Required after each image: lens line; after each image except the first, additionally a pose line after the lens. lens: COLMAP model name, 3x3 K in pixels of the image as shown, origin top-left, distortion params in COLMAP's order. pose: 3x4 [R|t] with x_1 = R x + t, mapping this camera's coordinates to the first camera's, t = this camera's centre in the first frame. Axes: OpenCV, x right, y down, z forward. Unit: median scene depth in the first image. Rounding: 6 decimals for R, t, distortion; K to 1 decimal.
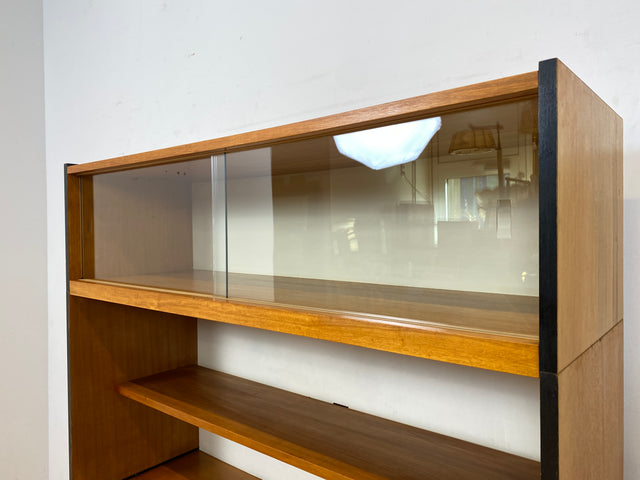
lens RADIAL K [[487.4, 0, 323.9], [0, 487.4, 233.6], [0, 0, 1]] dist [0.025820, -0.023645]
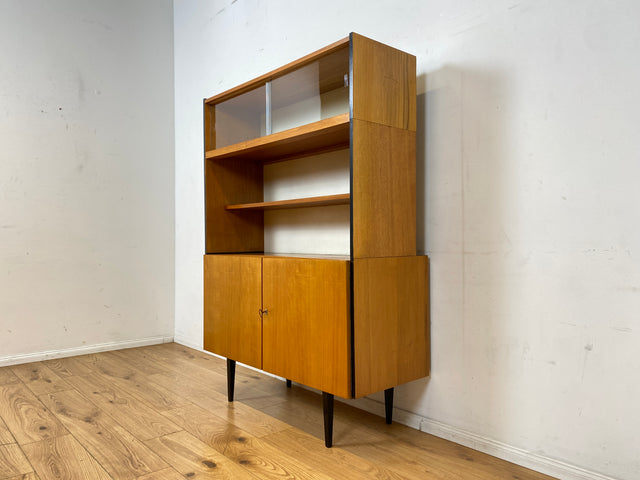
lens RADIAL K [[487.4, 0, 321.2], [0, 487.4, 236.9], [0, 0, 1]] dist [0.025820, -0.023645]
pose [[0.988411, 0.003483, -0.151764, 0.369716], [-0.005003, 0.999941, -0.009634, 0.561295], [0.151721, 0.010281, 0.988370, -1.222420]]
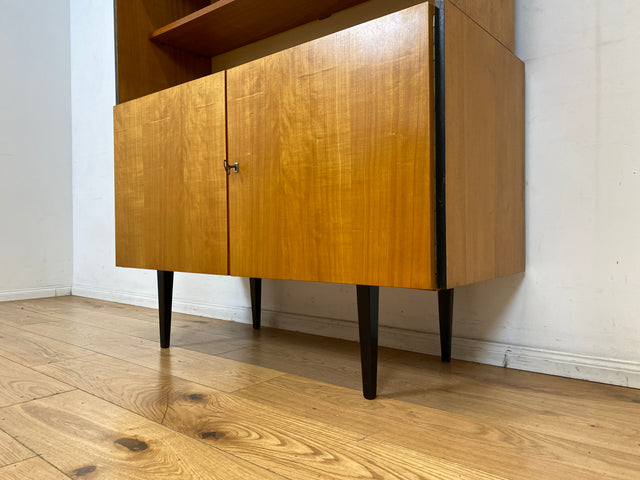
lens RADIAL K [[487.4, 0, 321.6], [0, 487.4, 238.0], [0, 0, 1]] dist [0.025820, -0.023645]
pose [[0.999951, 0.000485, 0.009854, 0.013857], [-0.000554, 0.999975, 0.007039, 1.013416], [-0.009851, -0.007044, 0.999927, -0.344536]]
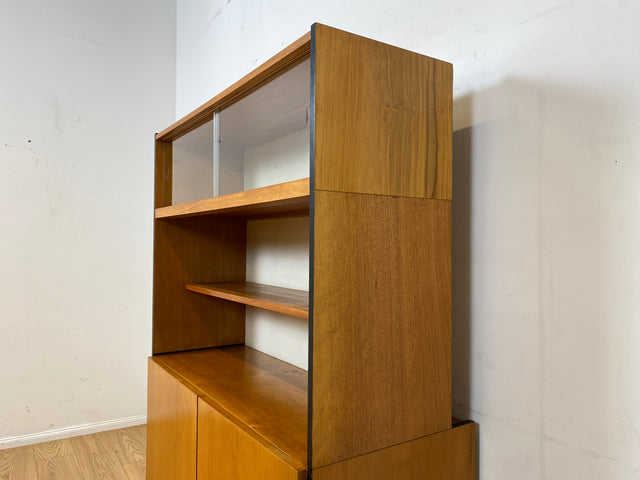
lens RADIAL K [[487.4, 0, 322.9], [0, 487.4, 231.1], [0, 0, 1]] dist [0.025820, -0.023645]
pose [[0.958154, 0.008591, -0.286125, 0.481662], [-0.018845, 0.999274, -0.033102, 0.234651], [0.285633, 0.037109, 0.957620, -0.357030]]
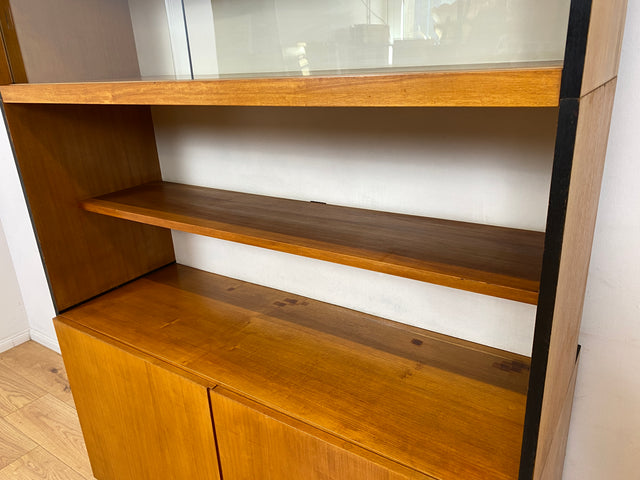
lens RADIAL K [[487.4, 0, 323.8], [0, 487.4, 233.5], [0, 0, 1]] dist [0.025820, -0.023645]
pose [[0.993417, -0.071584, 0.089437, -0.051837], [0.039399, 0.946592, 0.320017, 0.099840], [-0.107569, -0.314386, 0.943181, 0.042192]]
